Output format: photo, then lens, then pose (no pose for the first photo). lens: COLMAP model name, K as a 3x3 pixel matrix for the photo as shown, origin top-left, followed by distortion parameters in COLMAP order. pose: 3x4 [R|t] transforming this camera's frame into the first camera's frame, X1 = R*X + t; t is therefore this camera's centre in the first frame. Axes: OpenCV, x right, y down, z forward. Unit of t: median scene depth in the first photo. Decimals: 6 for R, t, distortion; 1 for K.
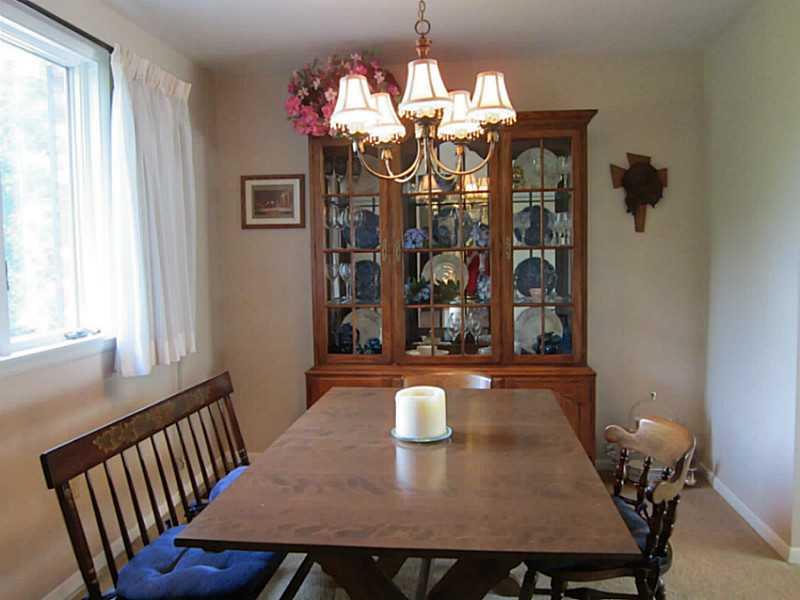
lens RADIAL K [[651.5, 0, 400.3], [0, 651.5, 300.7], [0, 0, 1]] dist [-0.027814, 0.034035]
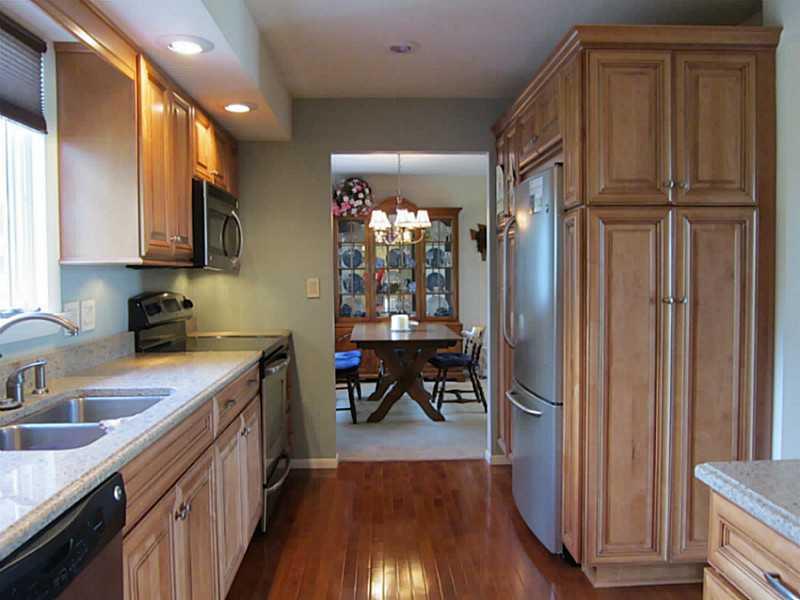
lens RADIAL K [[651.5, 0, 398.6], [0, 651.5, 301.1], [0, 0, 1]] dist [-0.027814, 0.034035]
pose [[0.988016, 0.002410, 0.154330, -0.243292], [0.002407, 0.999516, -0.031016, 0.093610], [-0.154330, 0.031016, 0.987532, -1.093247]]
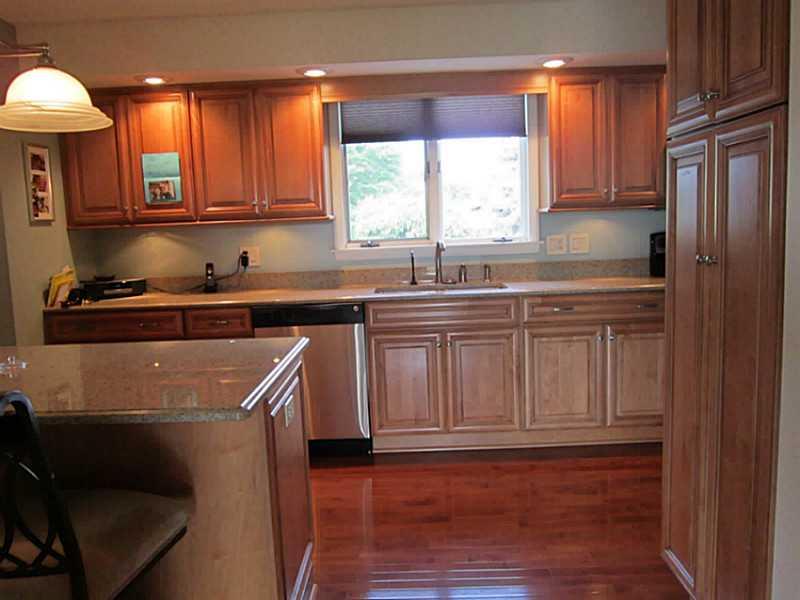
lens RADIAL K [[651.5, 0, 399.8], [0, 651.5, 295.6], [0, 0, 1]] dist [-0.027814, 0.034035]
pose [[0.110512, 0.129886, -0.985351, 0.622834], [-0.038865, 0.991230, 0.126302, 0.044838], [0.993115, 0.024338, 0.114591, -0.748688]]
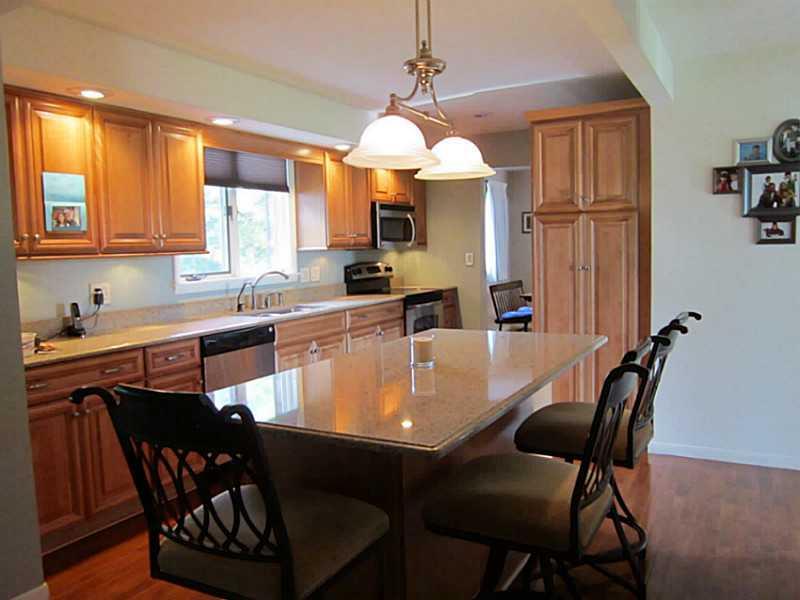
lens RADIAL K [[651.5, 0, 405.6], [0, 651.5, 300.5], [0, 0, 1]] dist [-0.027814, 0.034035]
pose [[0.930936, 0.024205, -0.364380, 0.288004], [-0.017043, 0.999593, 0.022857, 0.109771], [0.364785, -0.015068, 0.930970, -1.672200]]
